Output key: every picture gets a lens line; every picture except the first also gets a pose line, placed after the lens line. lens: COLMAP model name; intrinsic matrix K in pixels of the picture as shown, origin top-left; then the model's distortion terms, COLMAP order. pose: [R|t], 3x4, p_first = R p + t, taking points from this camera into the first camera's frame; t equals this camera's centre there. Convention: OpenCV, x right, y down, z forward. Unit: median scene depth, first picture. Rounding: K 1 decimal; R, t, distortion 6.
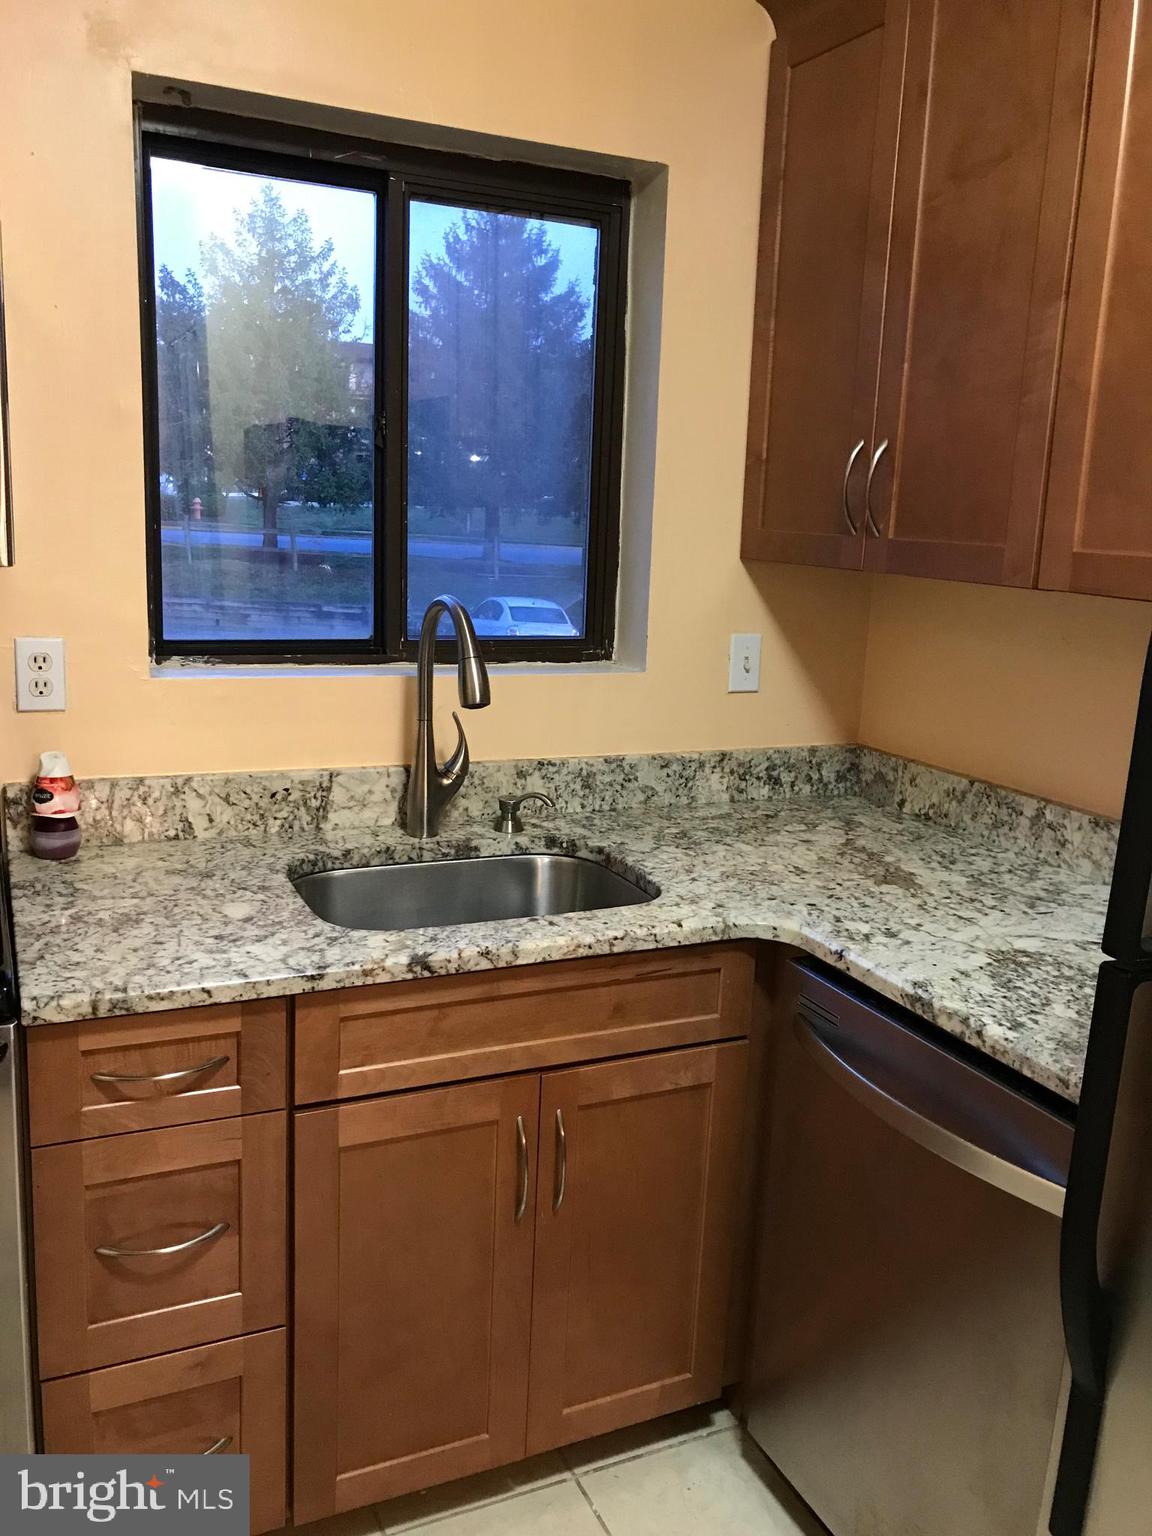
lens RADIAL K [[1261.0, 0, 580.5], [0, 1261.0, 763.4], [0, 0, 1]] dist [0.026950, -0.034112]
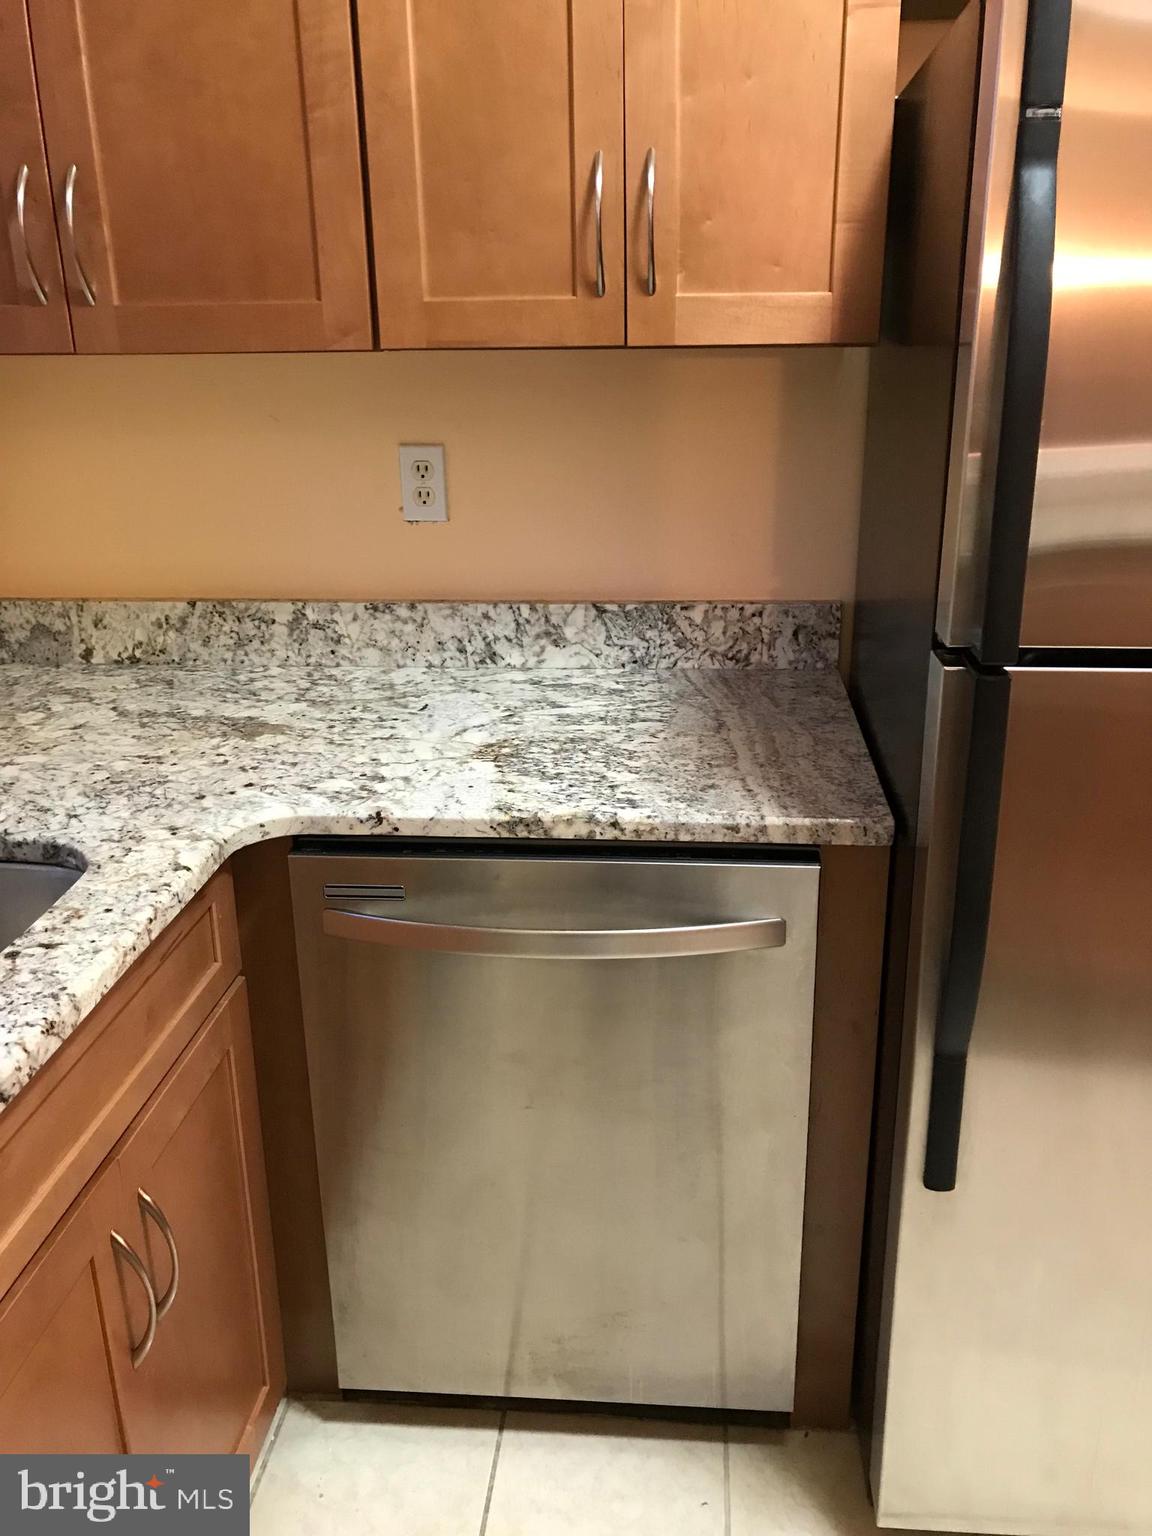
lens RADIAL K [[1261.0, 0, 579.0], [0, 1261.0, 769.8], [0, 0, 1]] dist [0.026950, -0.034112]
pose [[0.485331, -0.337007, 0.806771, -0.342550], [0.205747, 0.940839, 0.269238, -0.065797], [-0.849777, 0.035321, 0.525957, 0.396964]]
